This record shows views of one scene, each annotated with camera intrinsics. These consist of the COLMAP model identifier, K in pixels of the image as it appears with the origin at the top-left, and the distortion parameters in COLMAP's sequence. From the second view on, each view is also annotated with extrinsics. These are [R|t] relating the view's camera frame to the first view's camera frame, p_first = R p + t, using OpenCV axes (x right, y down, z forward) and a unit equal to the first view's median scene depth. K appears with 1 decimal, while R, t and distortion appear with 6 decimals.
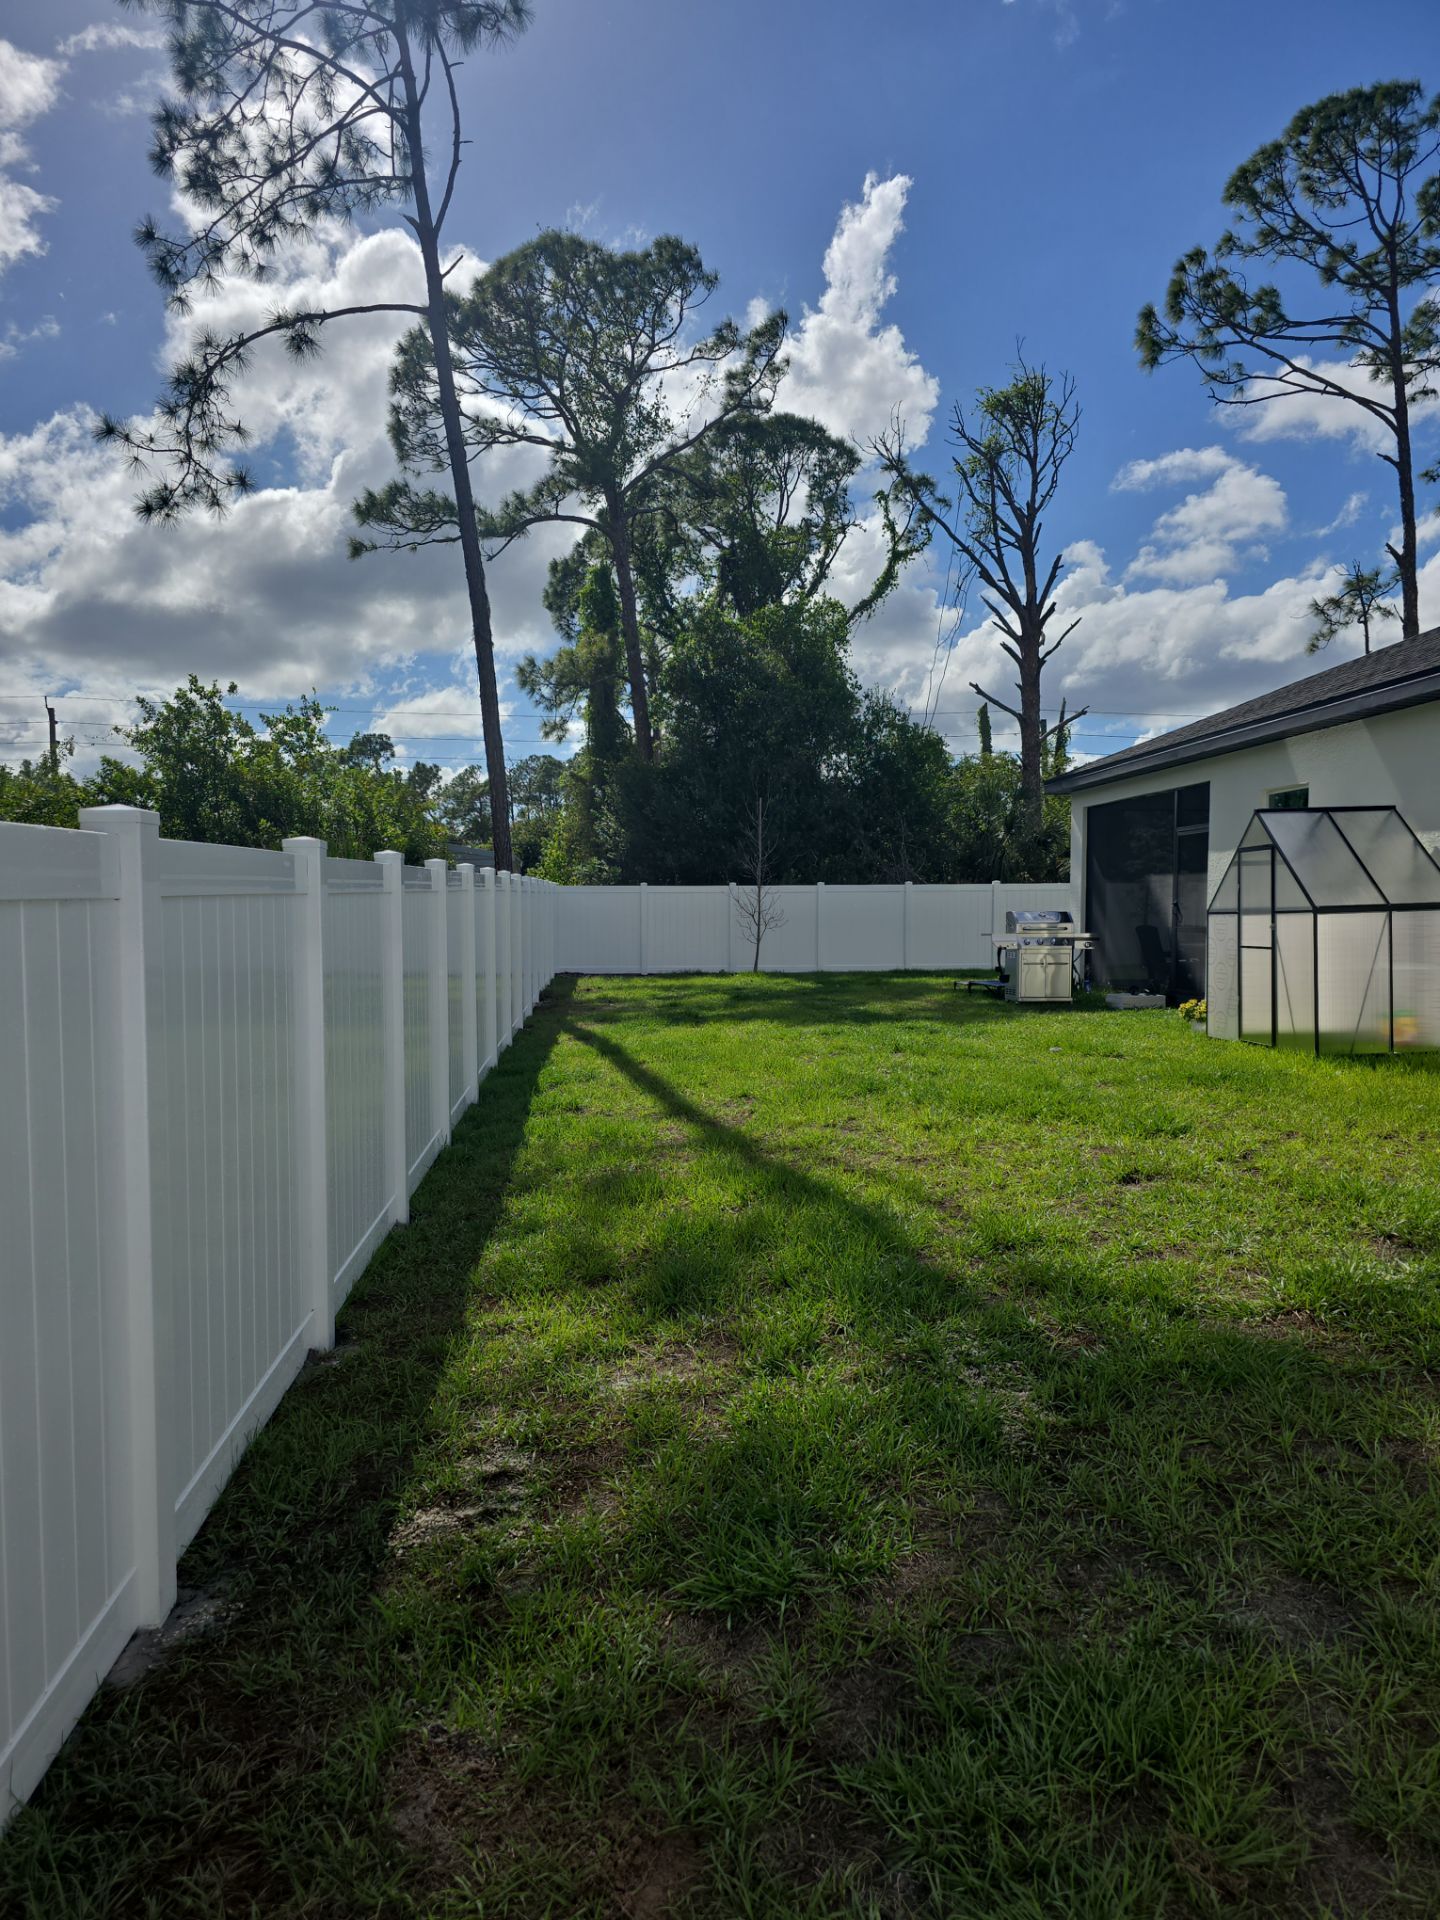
lens RADIAL K [[1360.7, 0, 711.3], [0, 1360.7, 976.7], [0, 0, 1]] dist [0.073370, -0.083405]
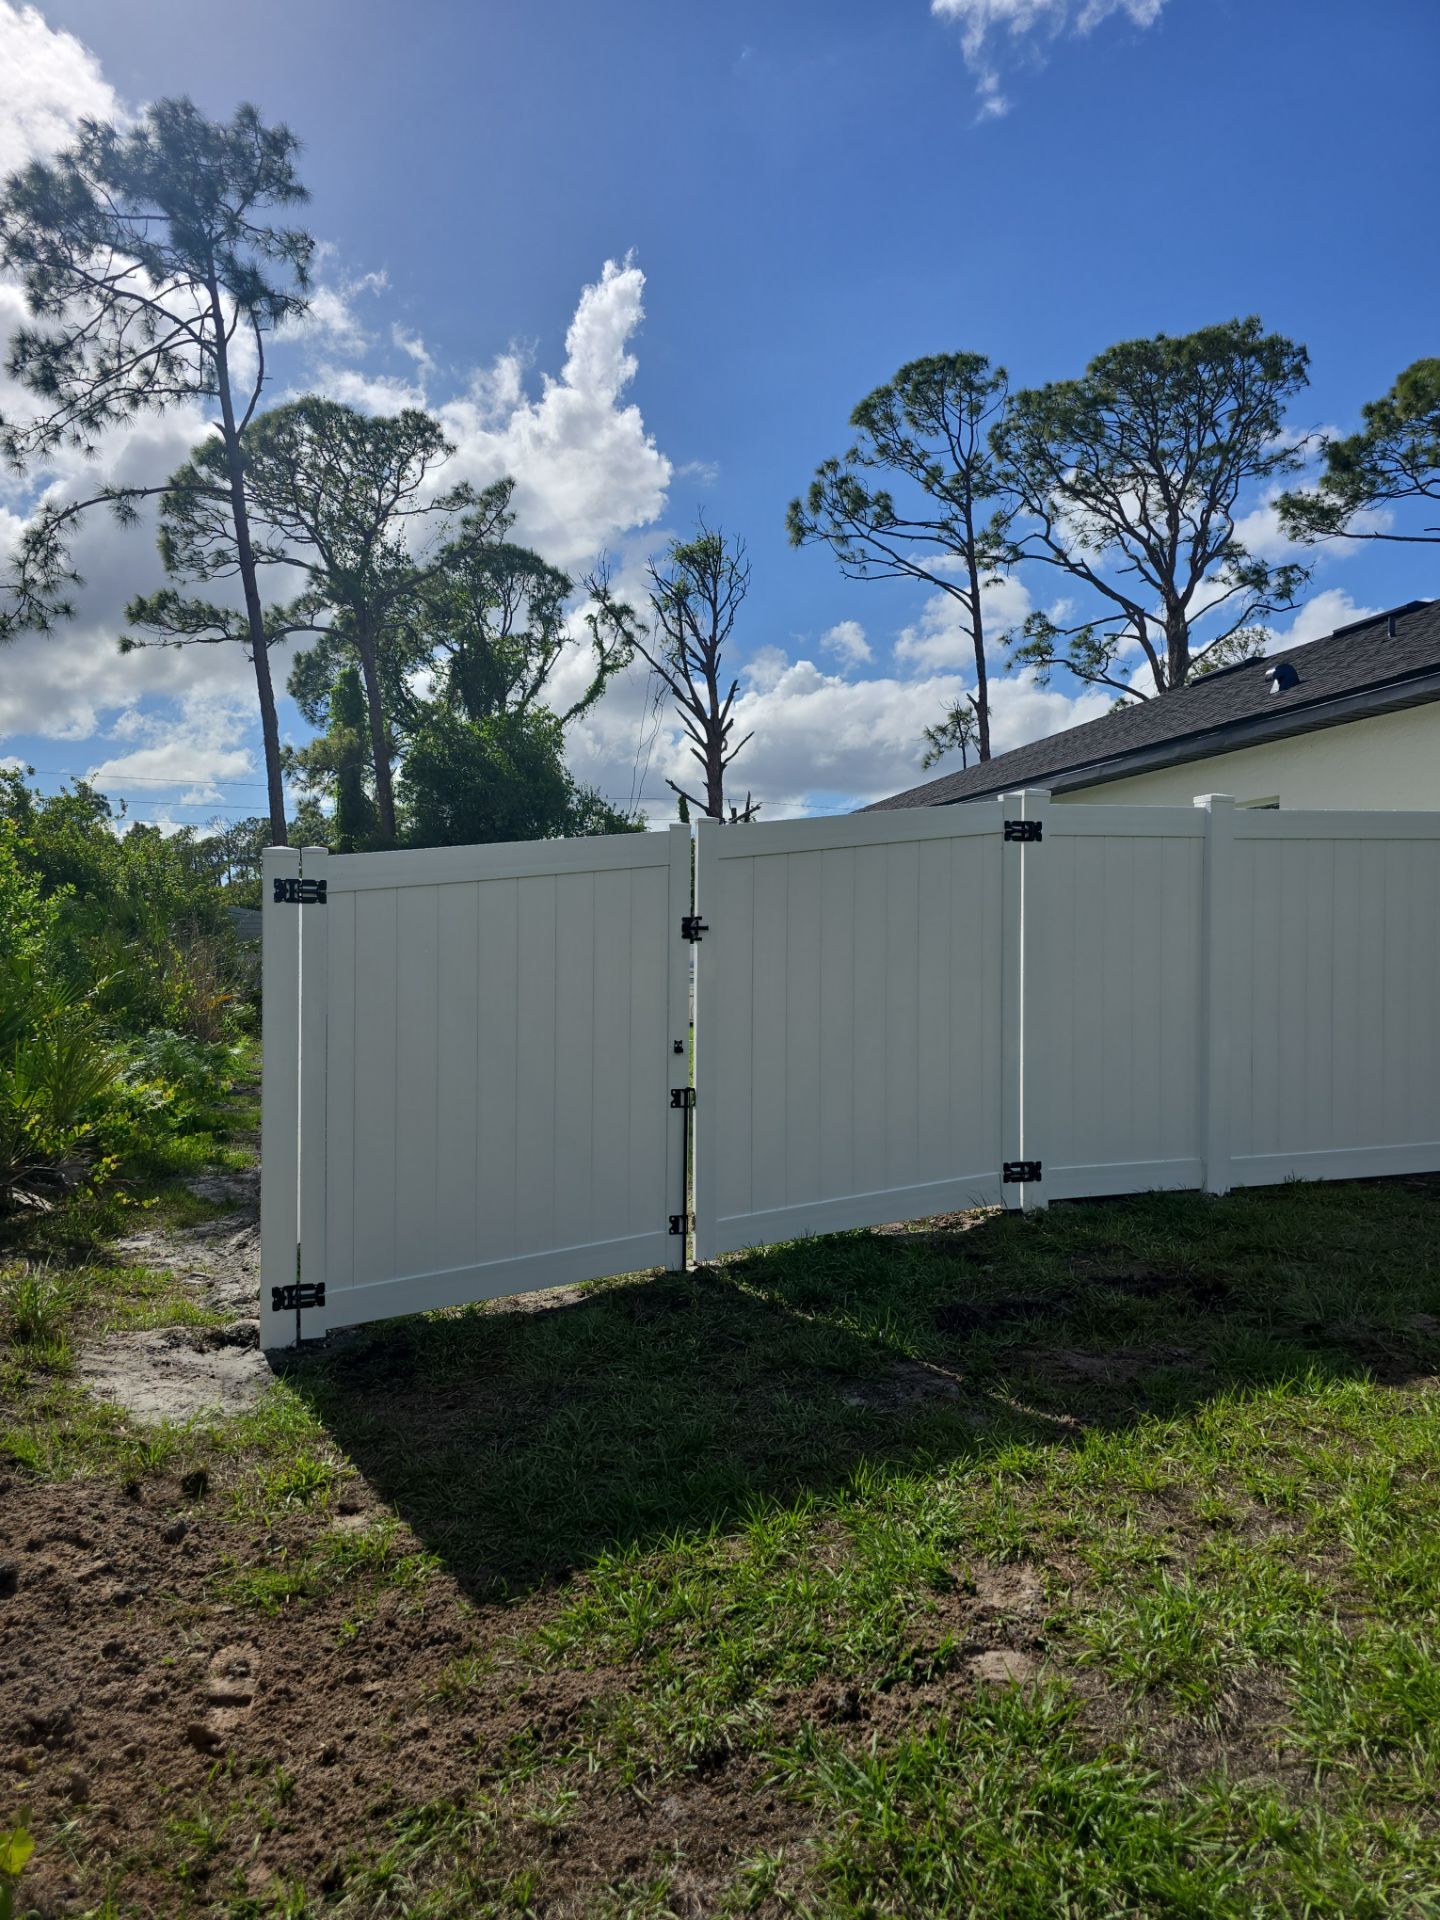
lens RADIAL K [[1343.5, 0, 720.0], [0, 1343.5, 960.0], [0, 0, 1]] dist [0.064286, -0.062235]
pose [[0.977560, 0.008956, 0.210468, -0.012422], [0.003972, 0.998135, -0.060918, 0.018084], [-0.210621, 0.060387, 0.975701, -0.176527]]
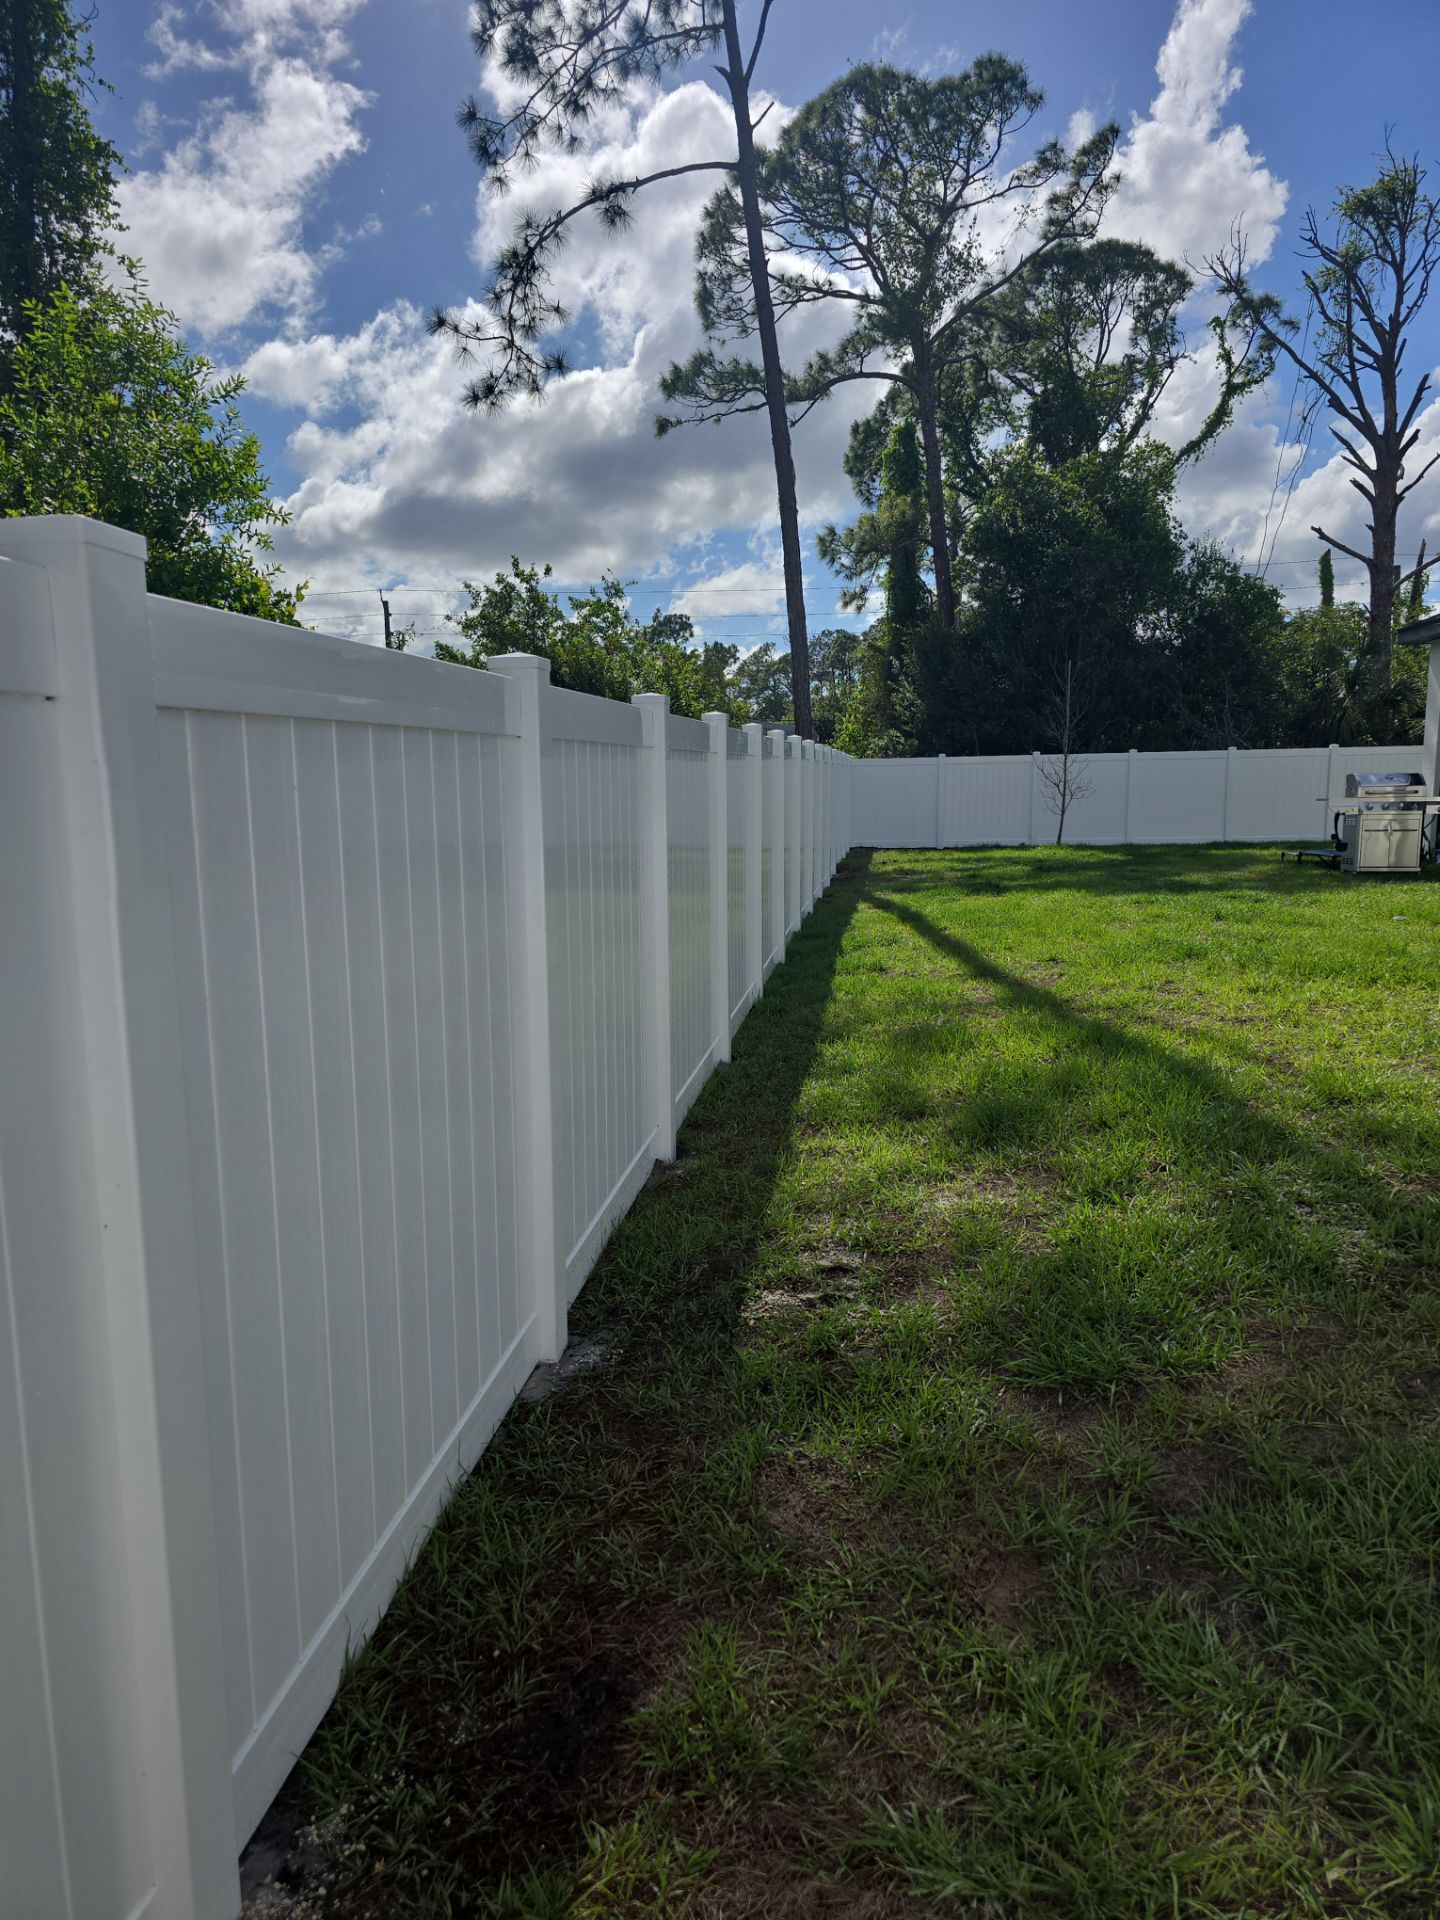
lens RADIAL K [[1351.6, 0, 695.0], [0, 1351.6, 976.5], [0, 0, 1]] dist [0.073823, -0.068956]
pose [[0.975007, 0.022591, -0.221023, -0.003047], [-0.002781, 0.995980, 0.089529, 0.003447], [0.222157, -0.086677, 0.971150, -0.006533]]
